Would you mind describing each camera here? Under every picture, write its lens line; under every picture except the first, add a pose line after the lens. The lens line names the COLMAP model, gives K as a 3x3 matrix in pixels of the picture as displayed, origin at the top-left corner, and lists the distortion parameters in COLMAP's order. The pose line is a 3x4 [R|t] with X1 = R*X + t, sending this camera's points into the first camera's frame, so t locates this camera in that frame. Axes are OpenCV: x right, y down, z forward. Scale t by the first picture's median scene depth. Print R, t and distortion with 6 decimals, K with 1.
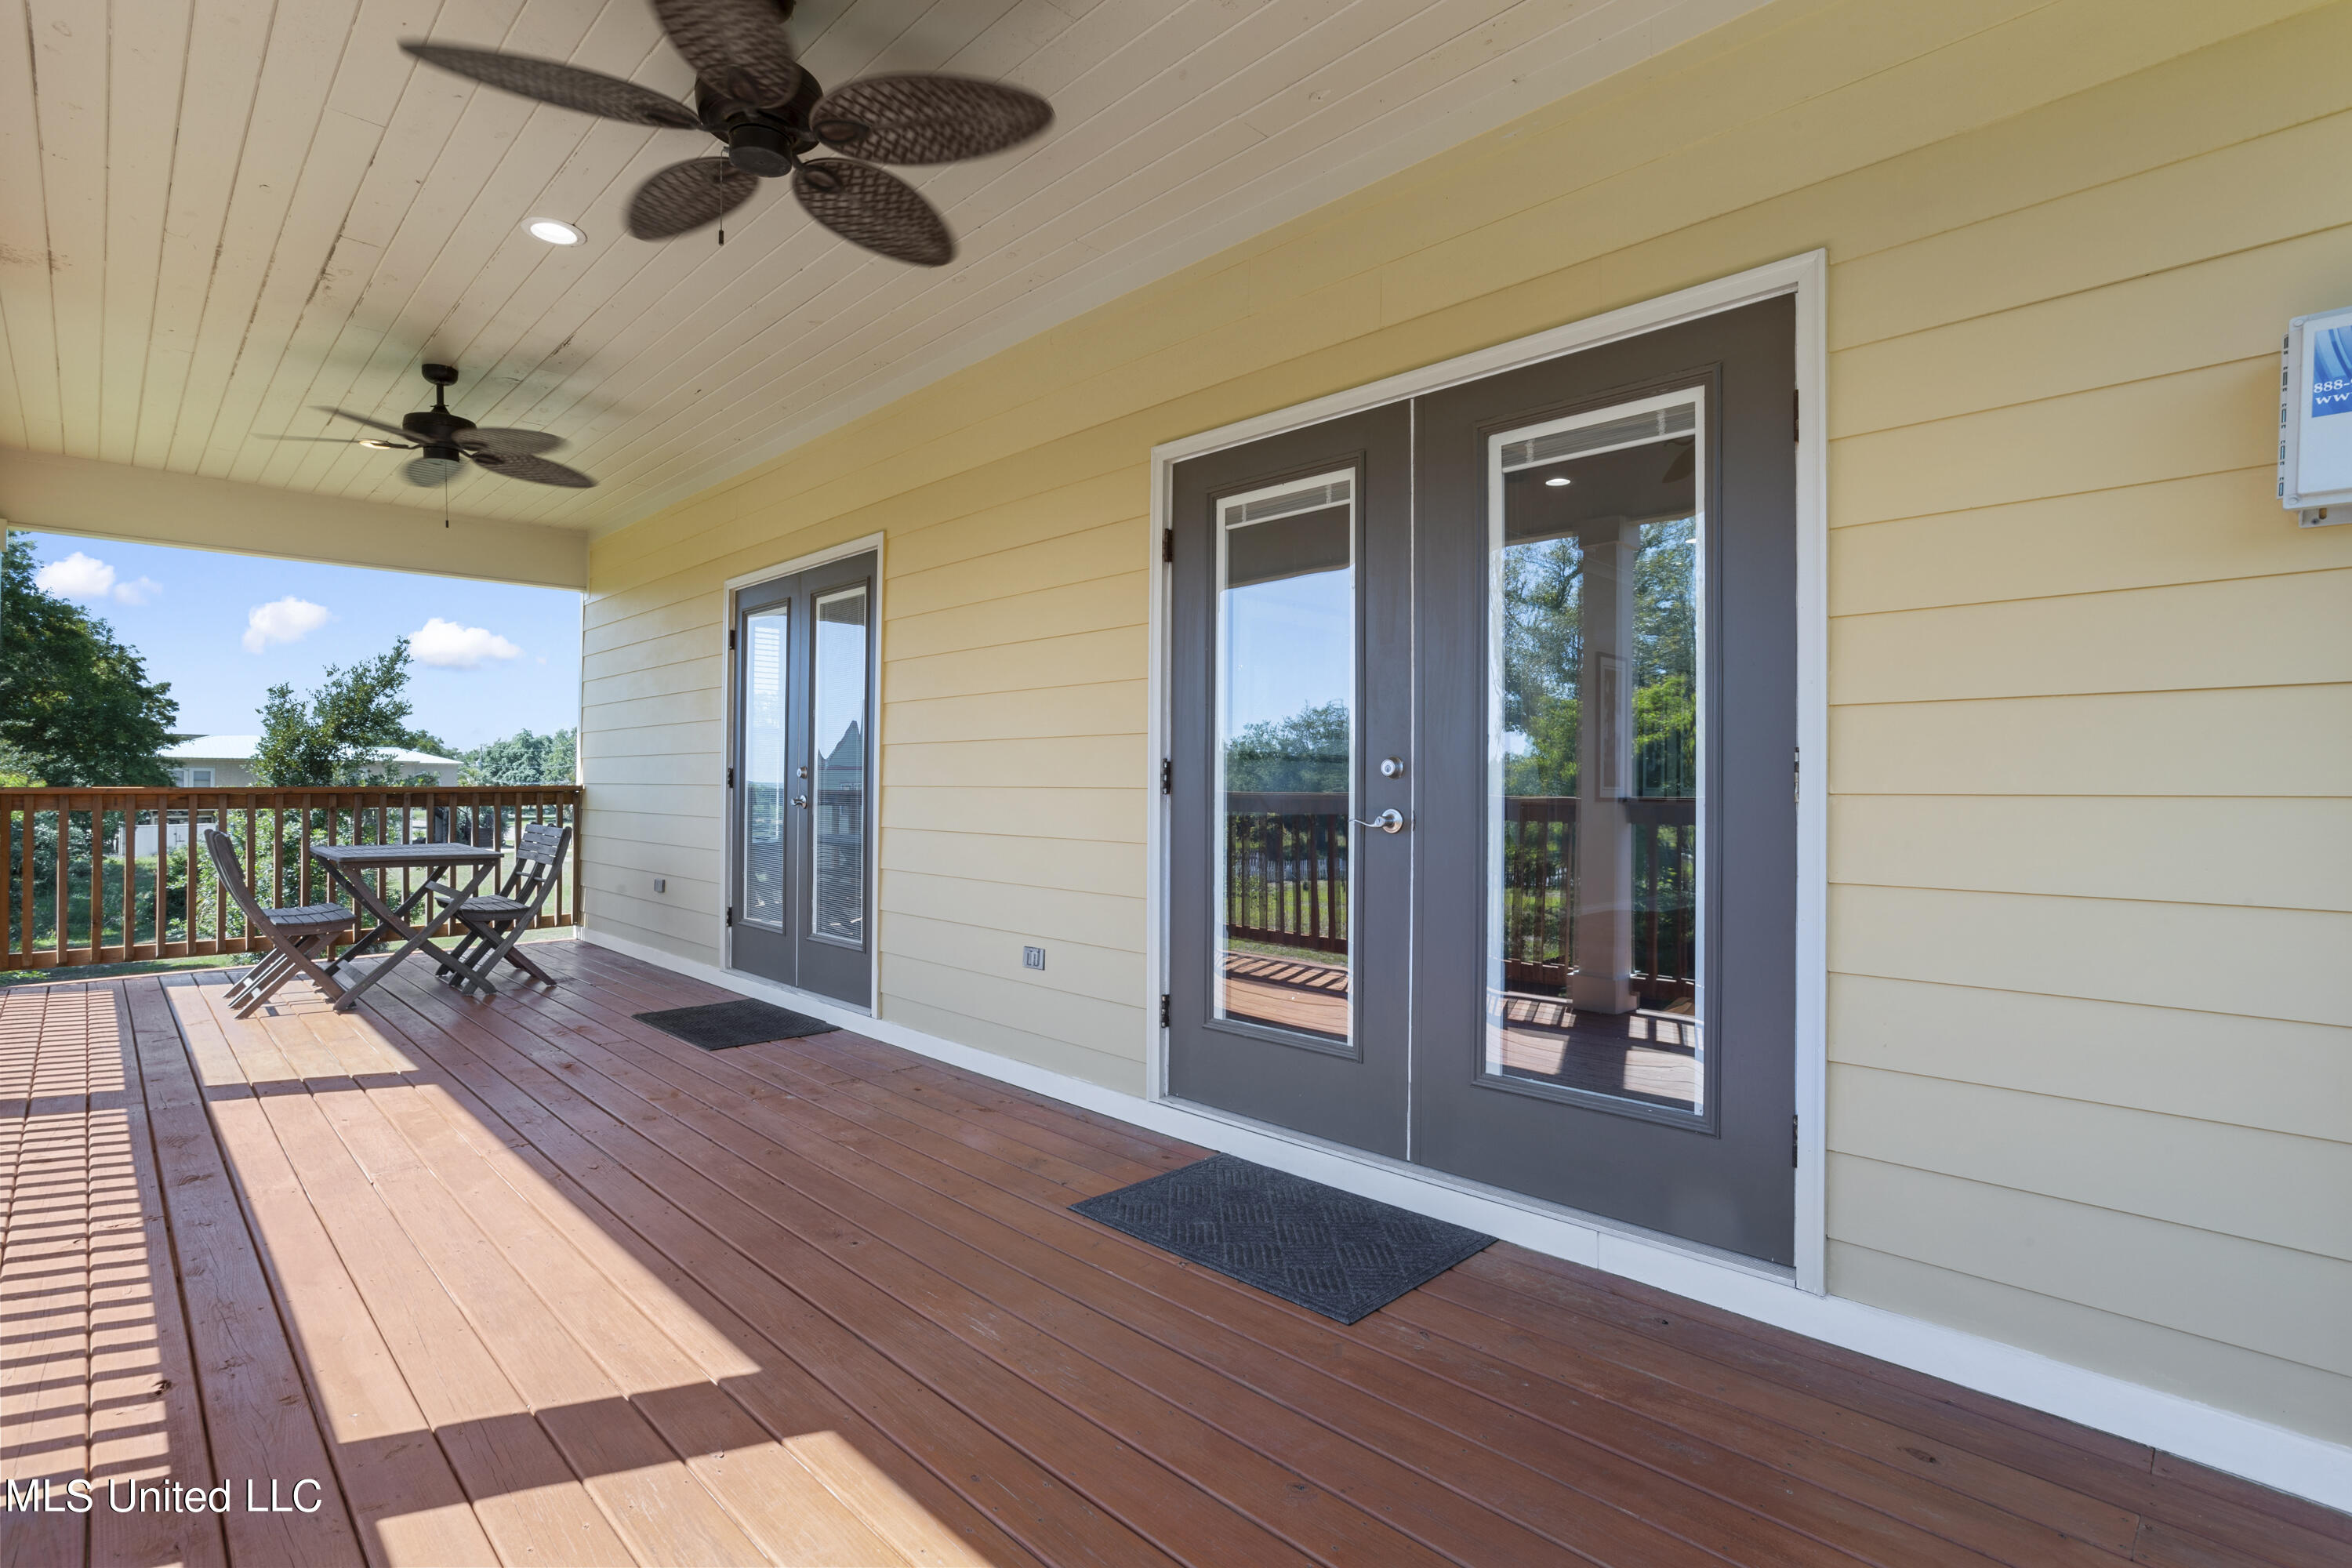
lens RADIAL K [[1130.8, 0, 1170.7], [0, 1130.8, 781.2], [0, 0, 1]] dist [-0.001717, 0.000900]
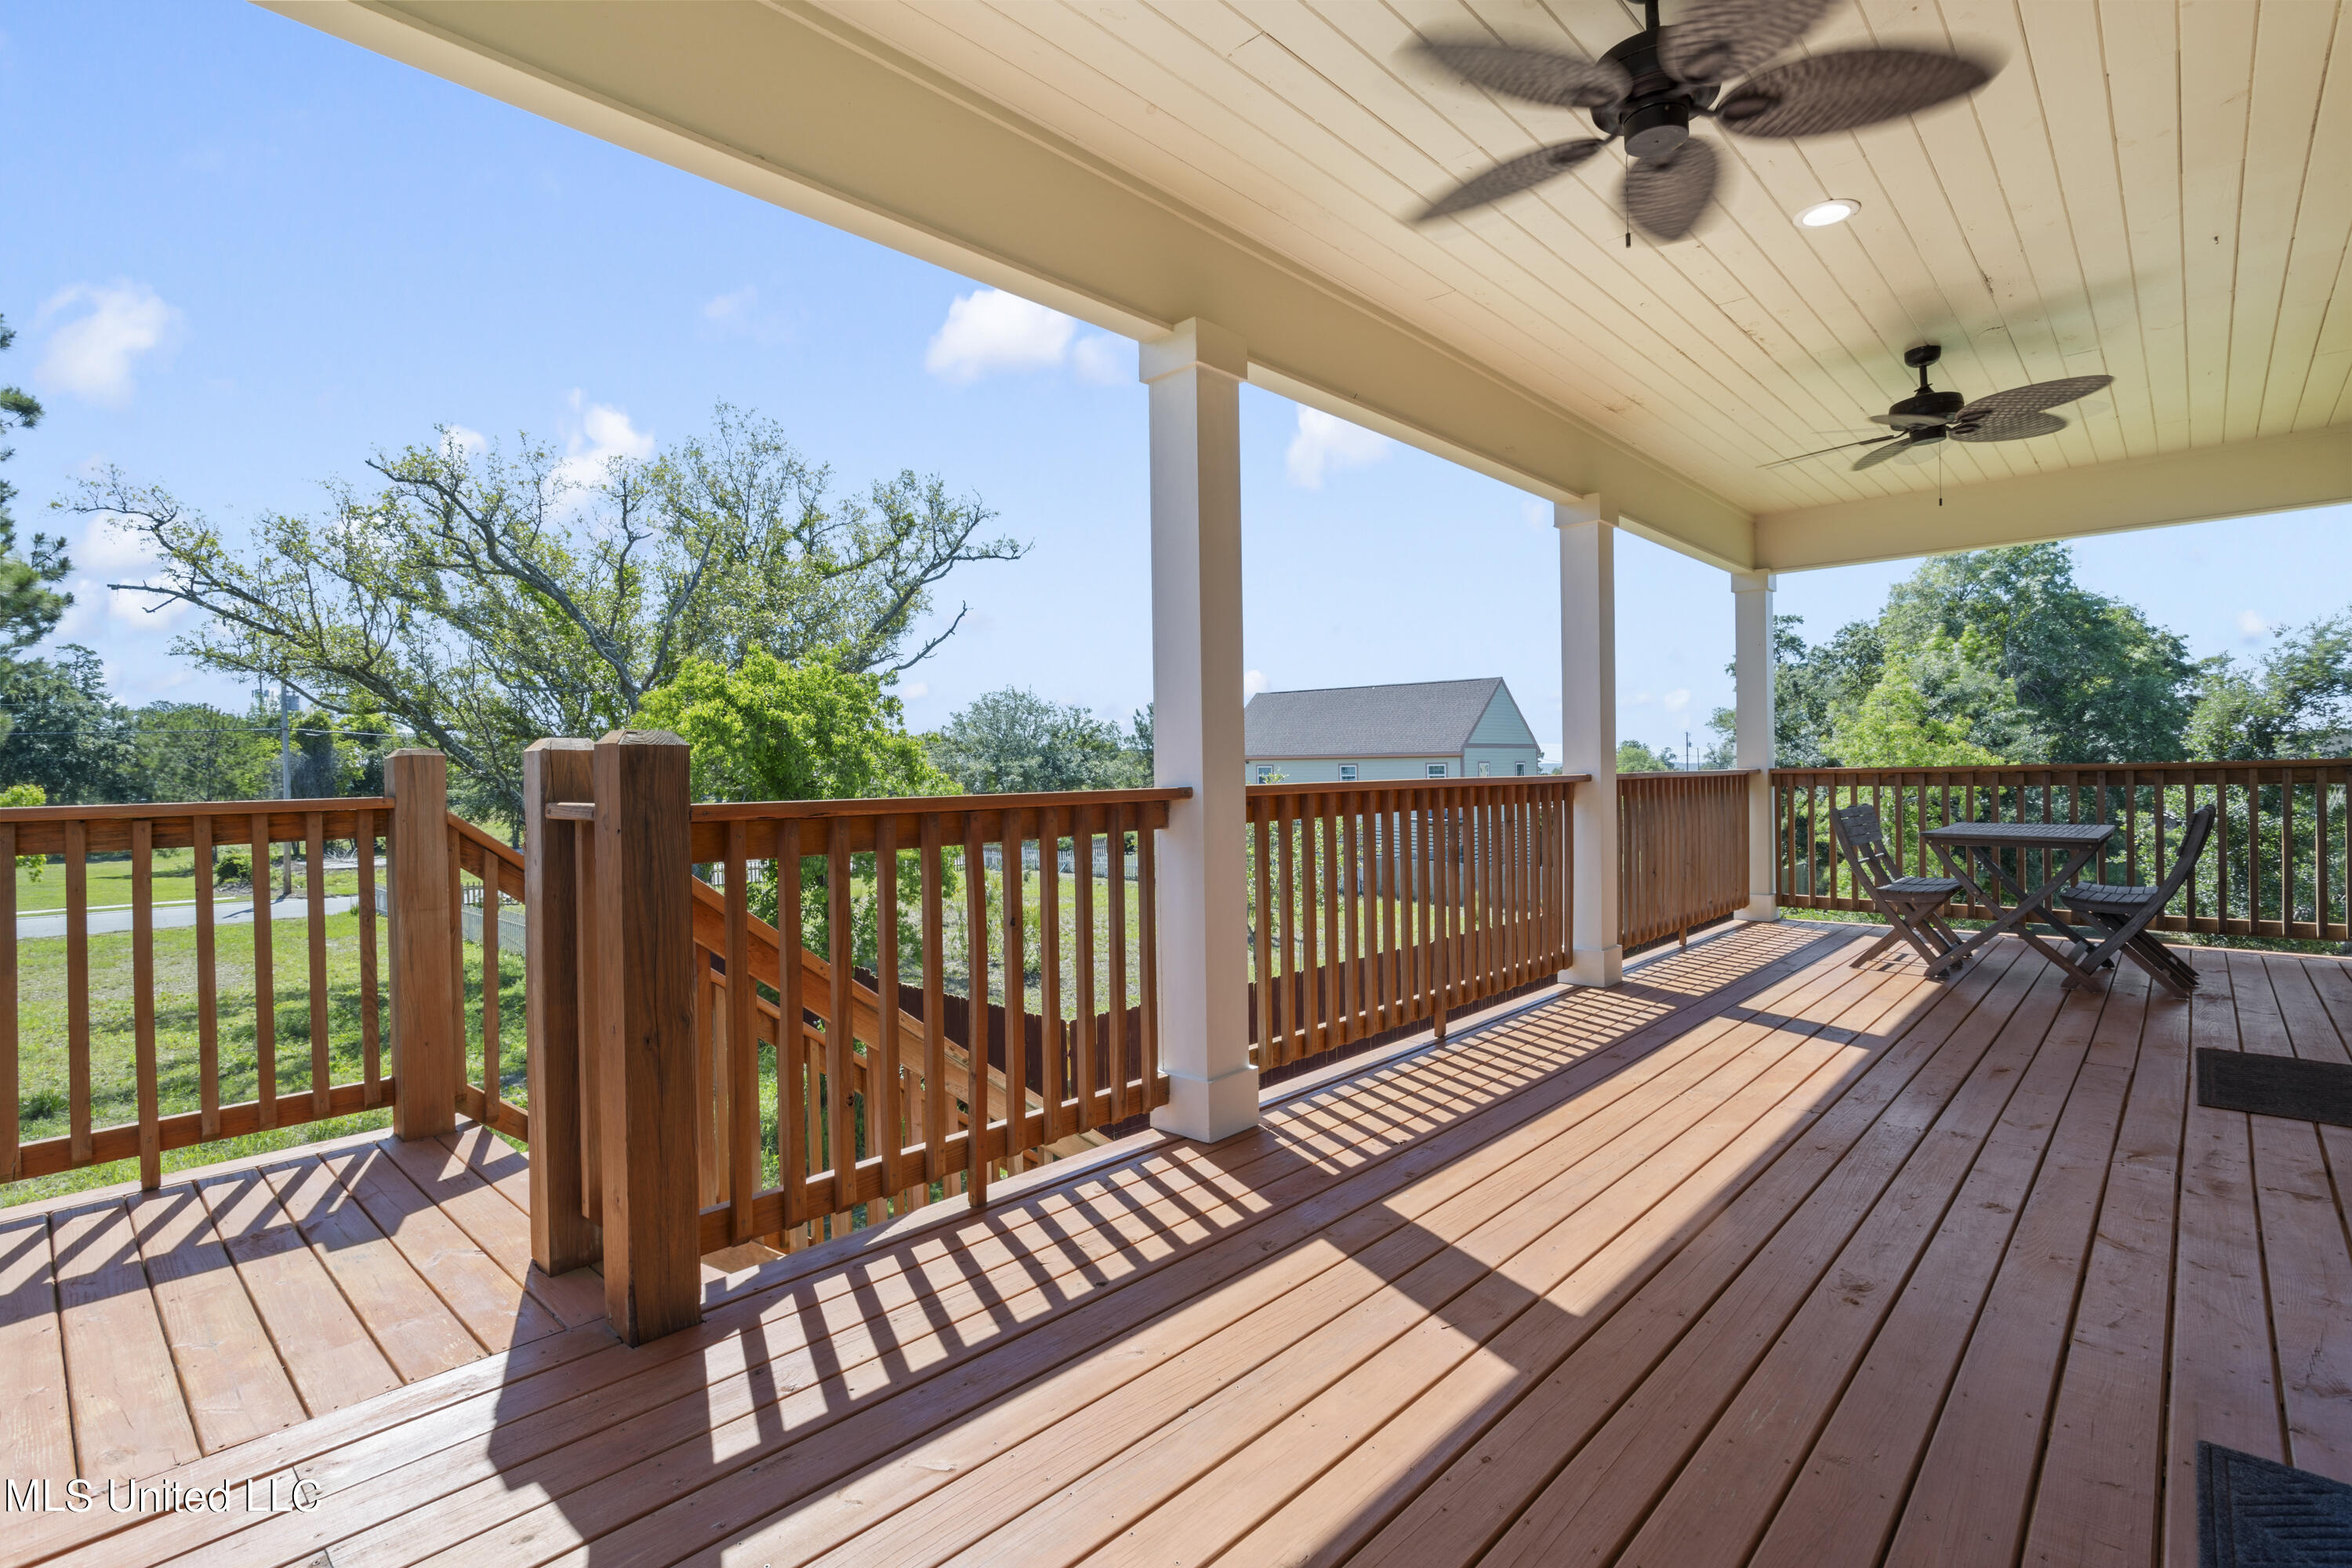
lens RADIAL K [[1130.8, 0, 1181.7], [0, 1130.8, 778.3], [0, 0, 1]] dist [-0.001717, 0.000900]
pose [[0.056834, -0.000534, -0.998383, 0.098272], [0.019664, 0.999806, 0.000585, 0.000926], [0.998190, -0.019666, 0.056834, 0.083624]]
